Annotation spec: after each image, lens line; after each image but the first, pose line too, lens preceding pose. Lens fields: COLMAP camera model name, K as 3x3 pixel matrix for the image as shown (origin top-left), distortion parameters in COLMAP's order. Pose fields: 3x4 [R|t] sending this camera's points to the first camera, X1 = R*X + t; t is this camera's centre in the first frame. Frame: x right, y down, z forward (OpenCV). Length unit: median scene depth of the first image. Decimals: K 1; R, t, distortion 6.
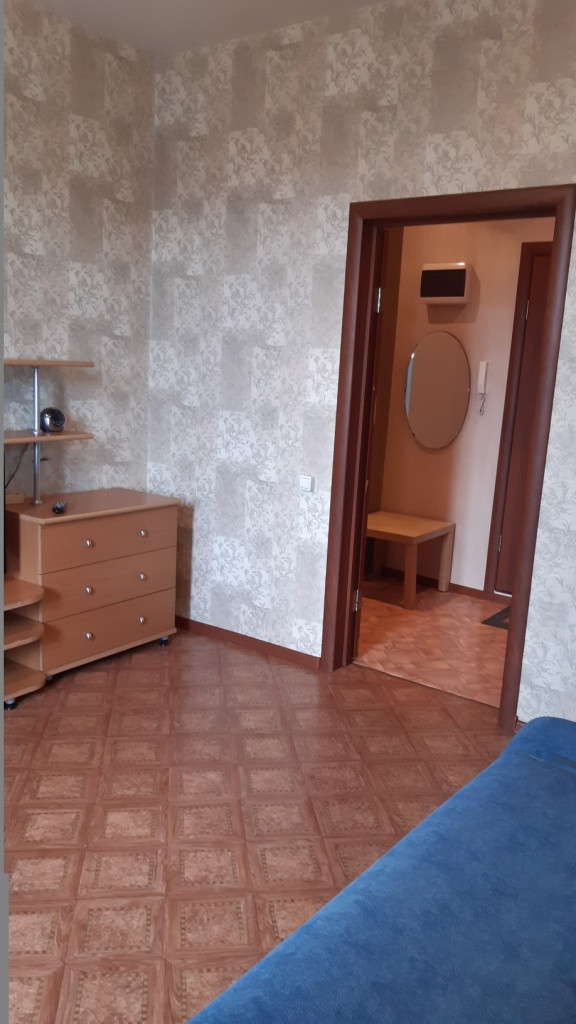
lens RADIAL K [[801.4, 0, 294.5], [0, 801.4, 524.8], [0, 0, 1]] dist [0.085551, -0.153899]
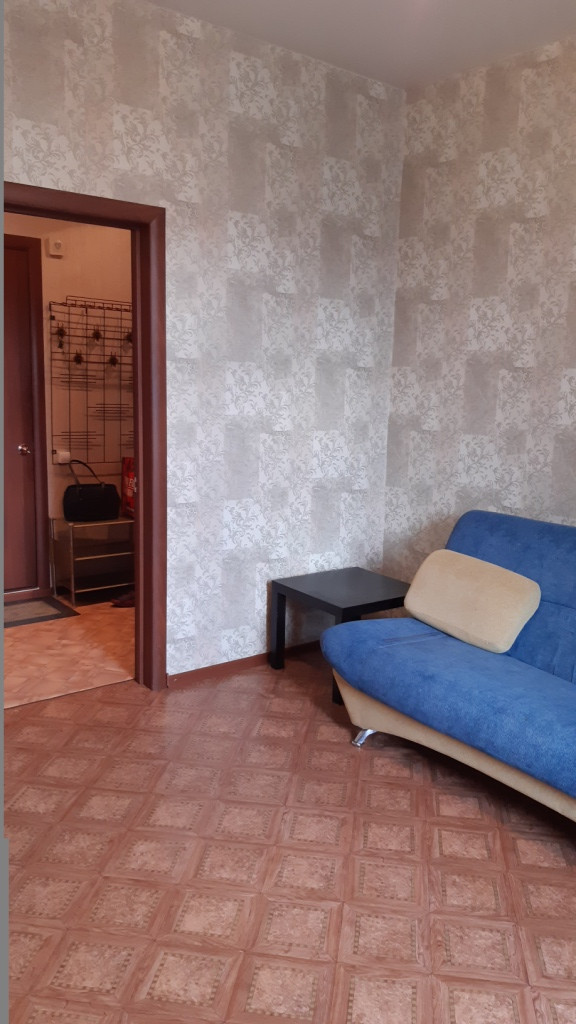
lens RADIAL K [[801.4, 0, 294.5], [0, 801.4, 524.8], [0, 0, 1]] dist [0.085551, -0.153899]
pose [[0.278488, -0.222329, 0.934352, -0.941580], [0.176396, 0.968130, 0.177790, -0.185450], [-0.944102, 0.115303, 0.308830, 0.622442]]
